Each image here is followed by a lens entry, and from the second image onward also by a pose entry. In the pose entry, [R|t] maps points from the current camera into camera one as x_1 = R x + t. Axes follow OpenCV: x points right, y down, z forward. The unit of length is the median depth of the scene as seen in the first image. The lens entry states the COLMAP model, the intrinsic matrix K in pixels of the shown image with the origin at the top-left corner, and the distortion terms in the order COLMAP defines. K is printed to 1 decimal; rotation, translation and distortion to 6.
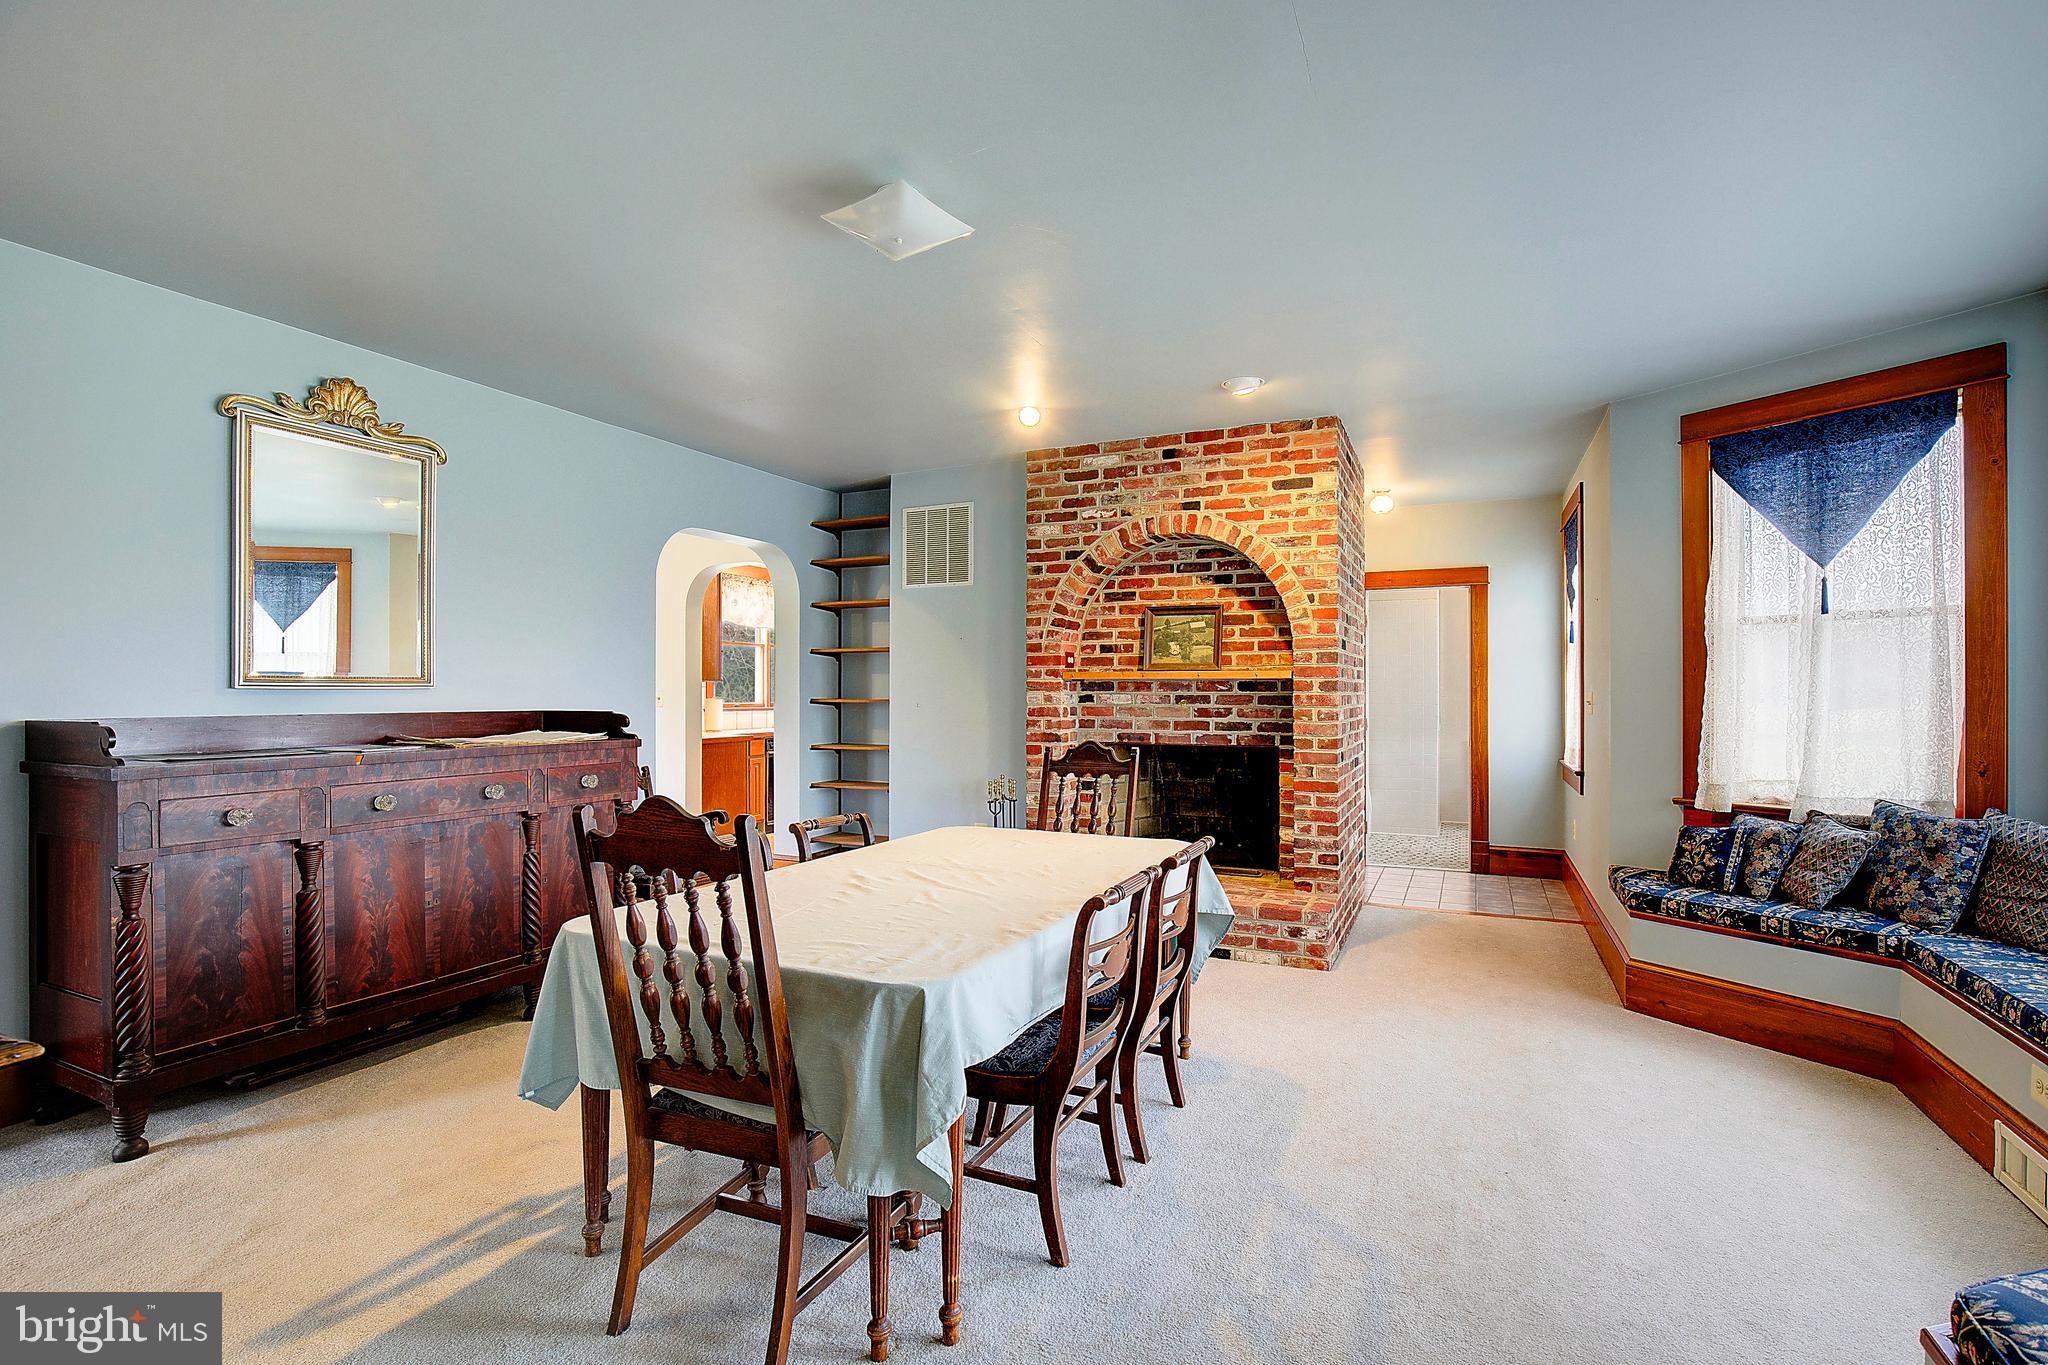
lens RADIAL K [[941.9, 0, 1048.9], [0, 941.9, 700.6], [0, 0, 1]] dist [-0.020169, -0.000228]
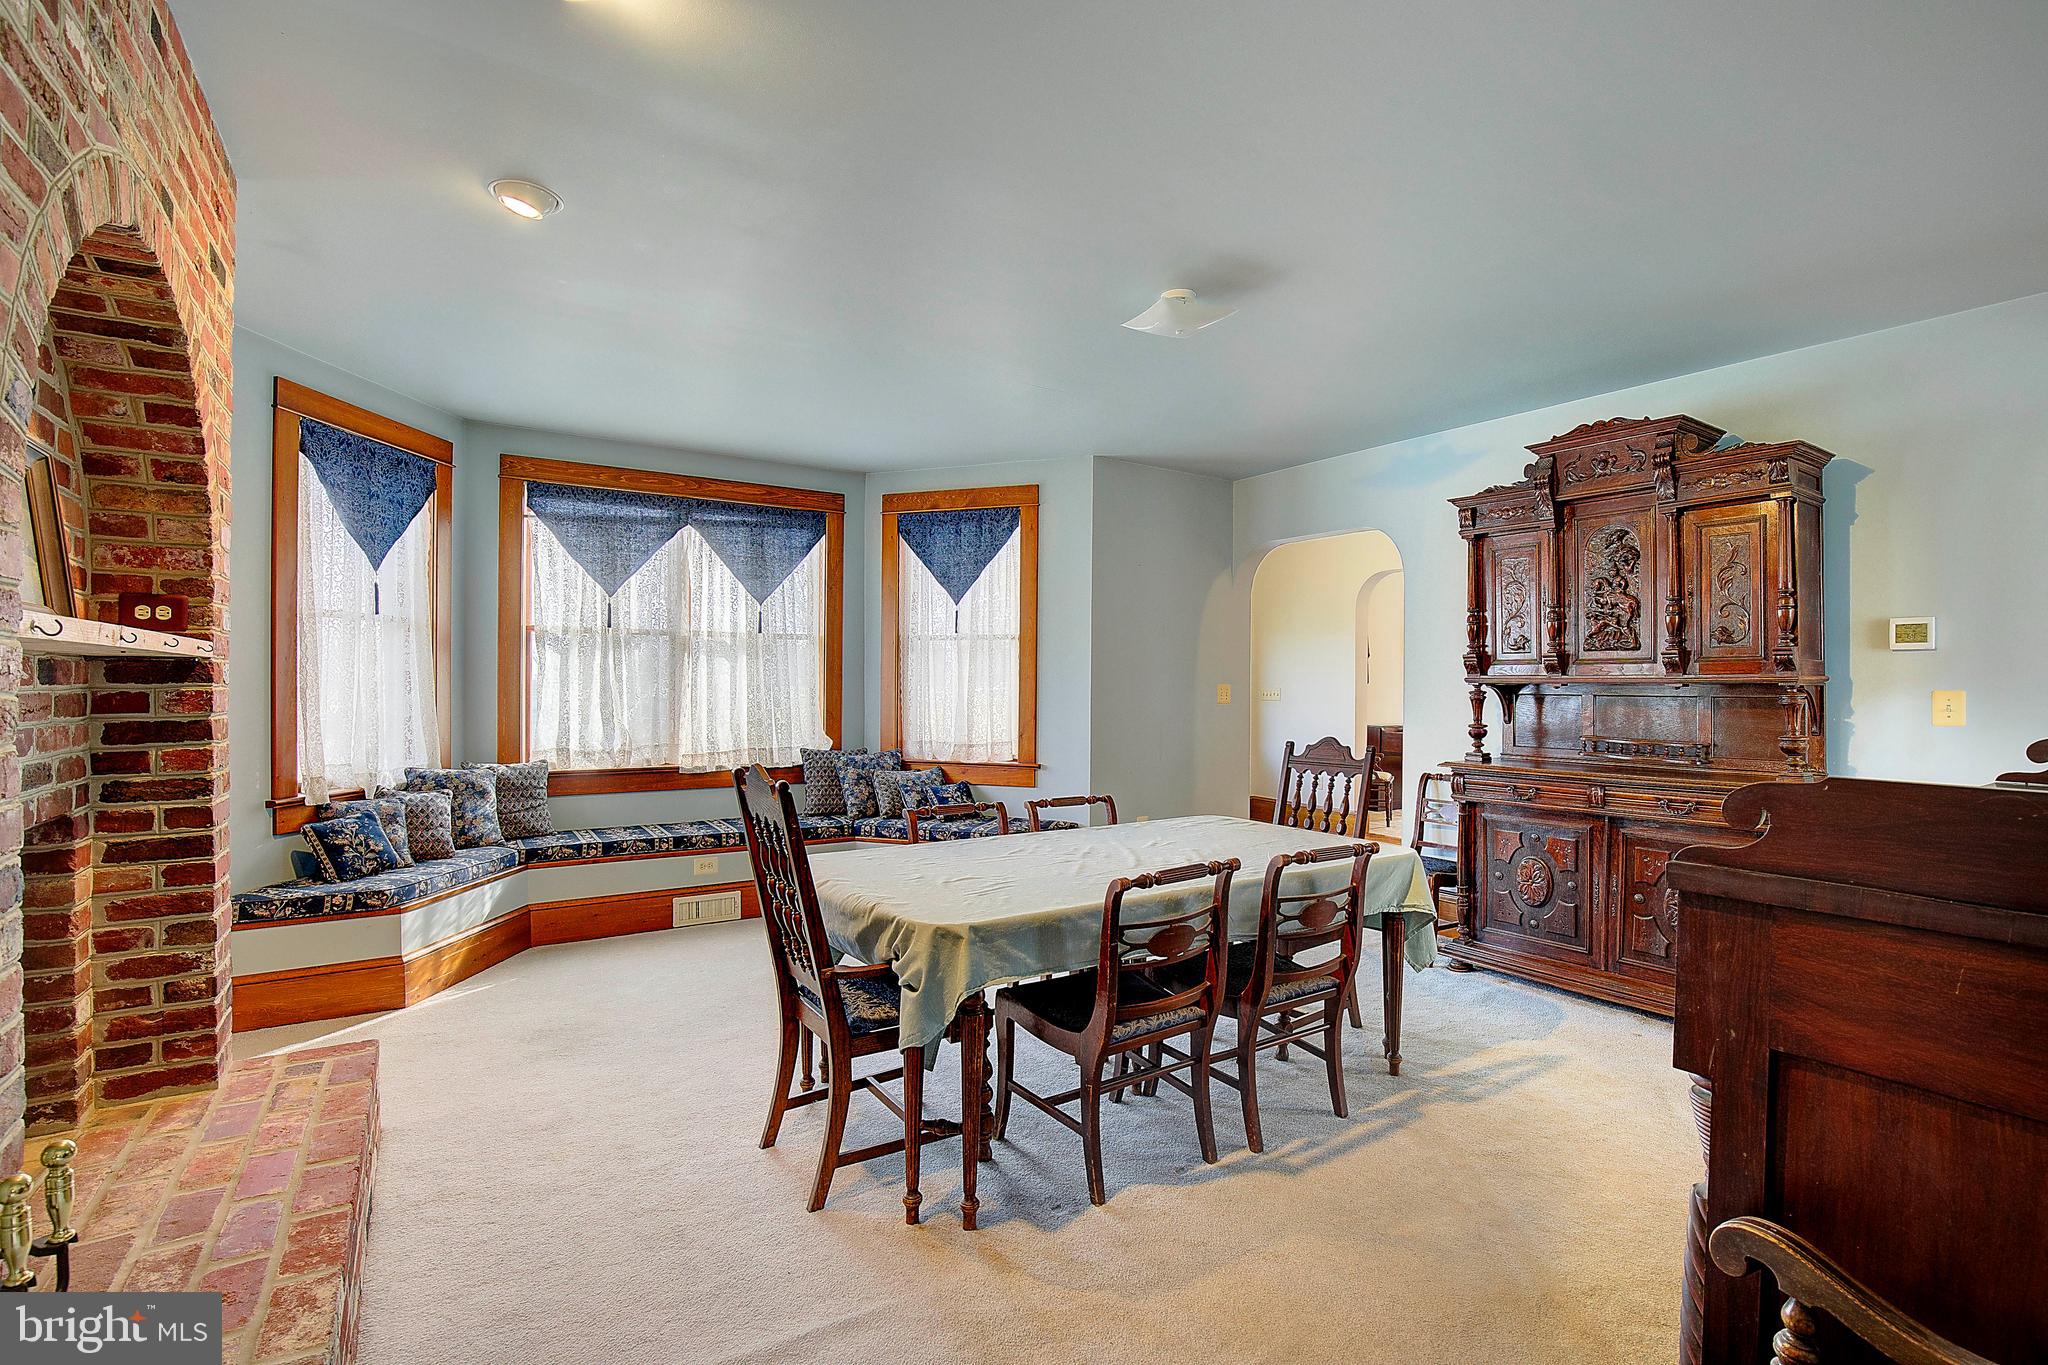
lens RADIAL K [[941.9, 0, 1060.4], [0, 941.9, 693.0], [0, 0, 1]] dist [-0.020169, -0.000228]
pose [[-0.849932, -0.009758, 0.526802, -0.353159], [0.001318, 0.999786, 0.020645, -0.013222], [-0.526891, 0.018242, -0.849737, 1.101062]]
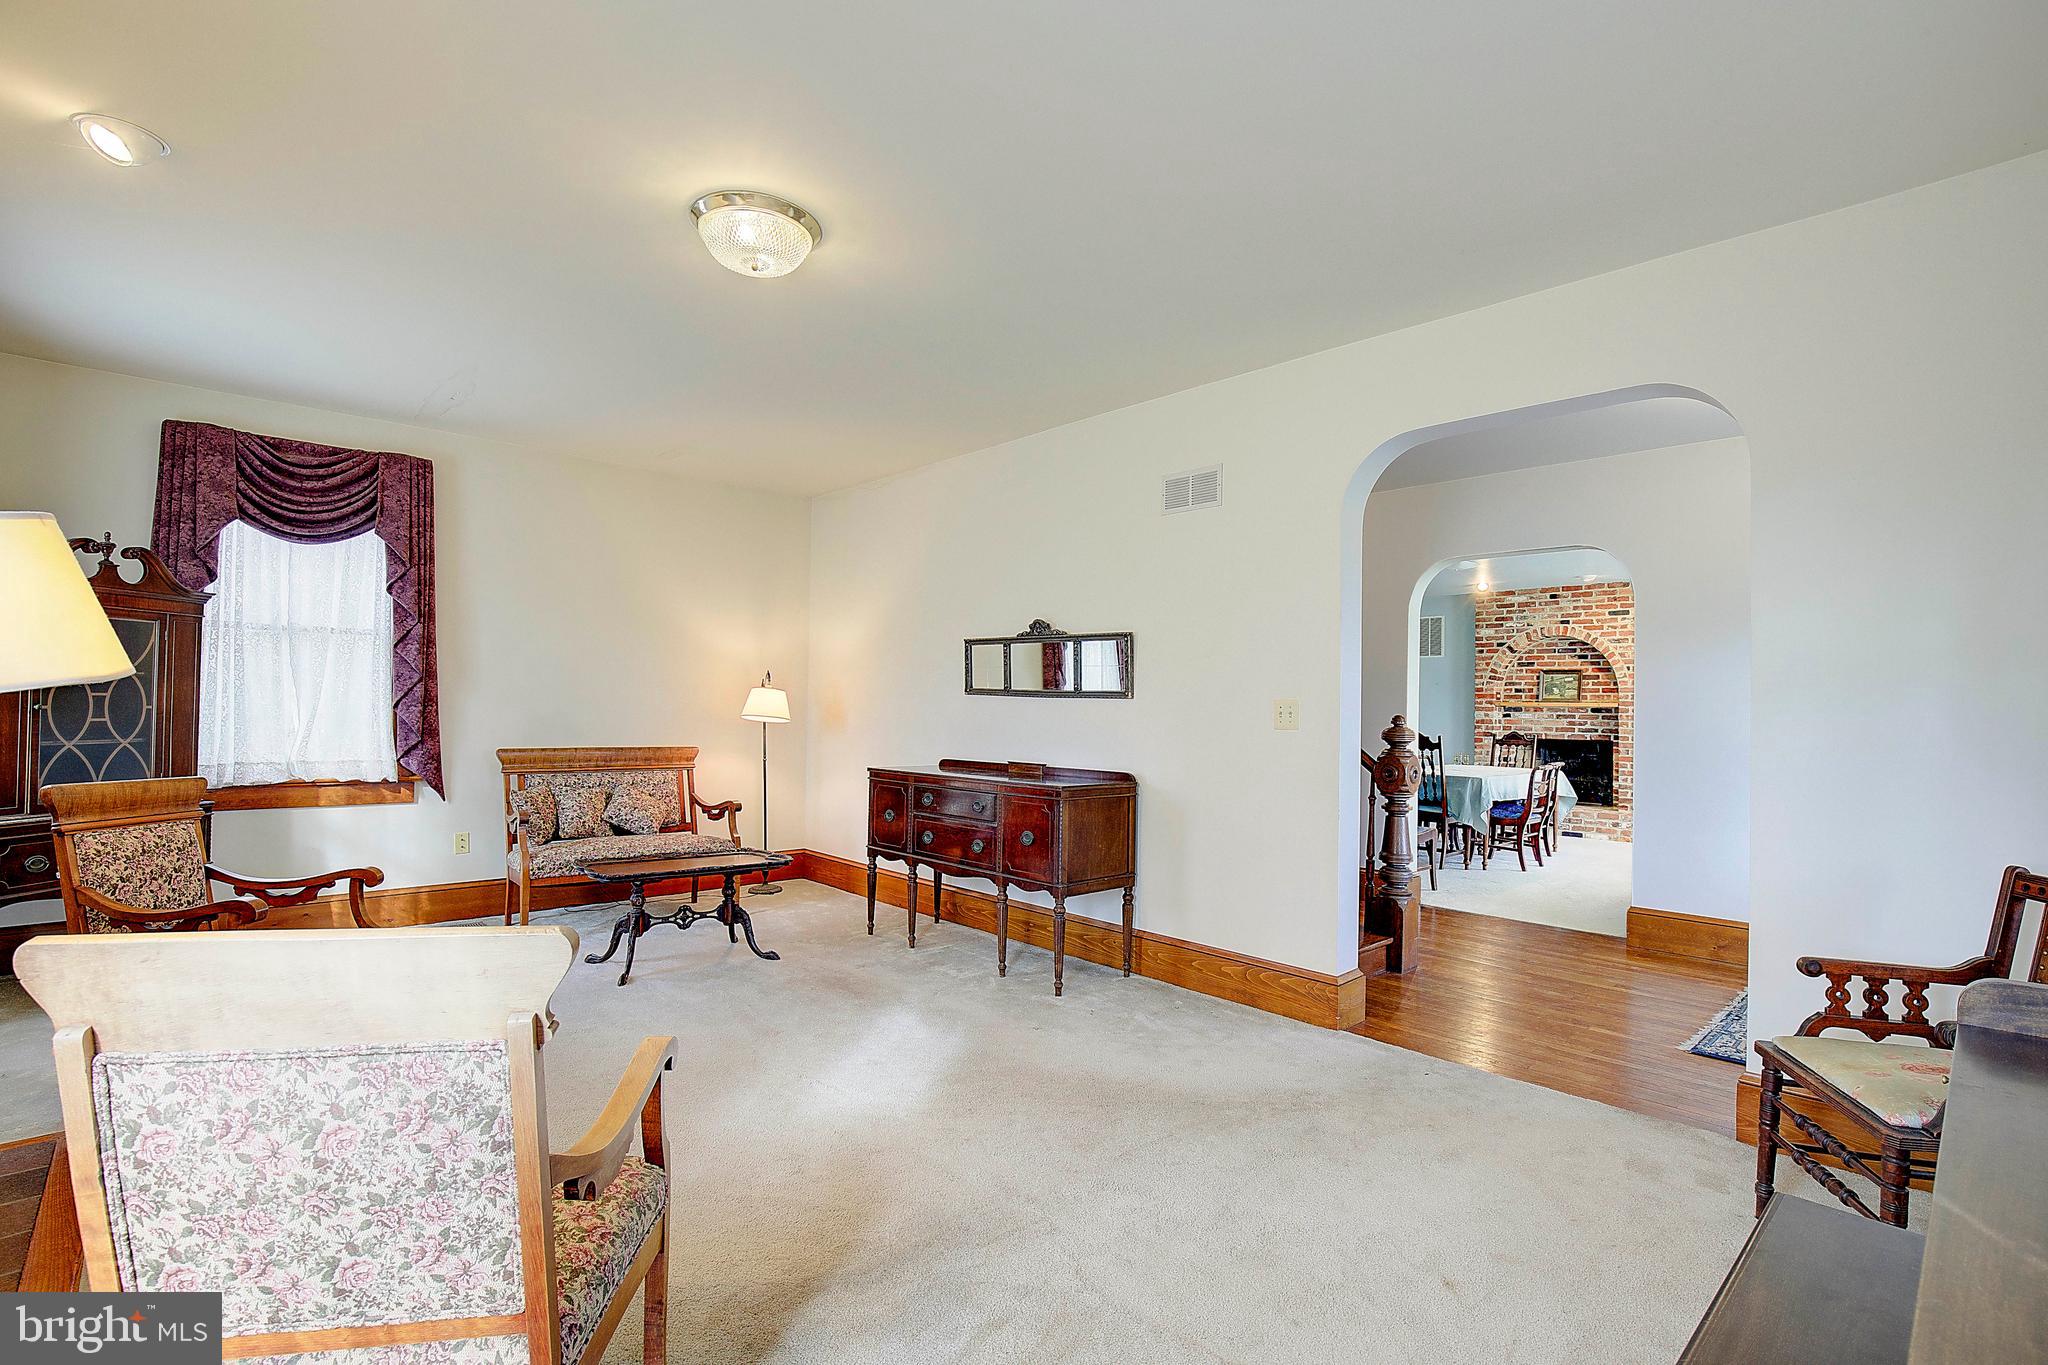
lens RADIAL K [[941.9, 0, 1060.5], [0, 941.9, 698.9], [0, 0, 1]] dist [-0.020169, -0.000228]
pose [[0.931445, 0.010192, -0.363738, -0.127485], [-0.020190, 0.999515, -0.023694, 0.031016], [0.363321, 0.029414, 0.931200, -1.280333]]
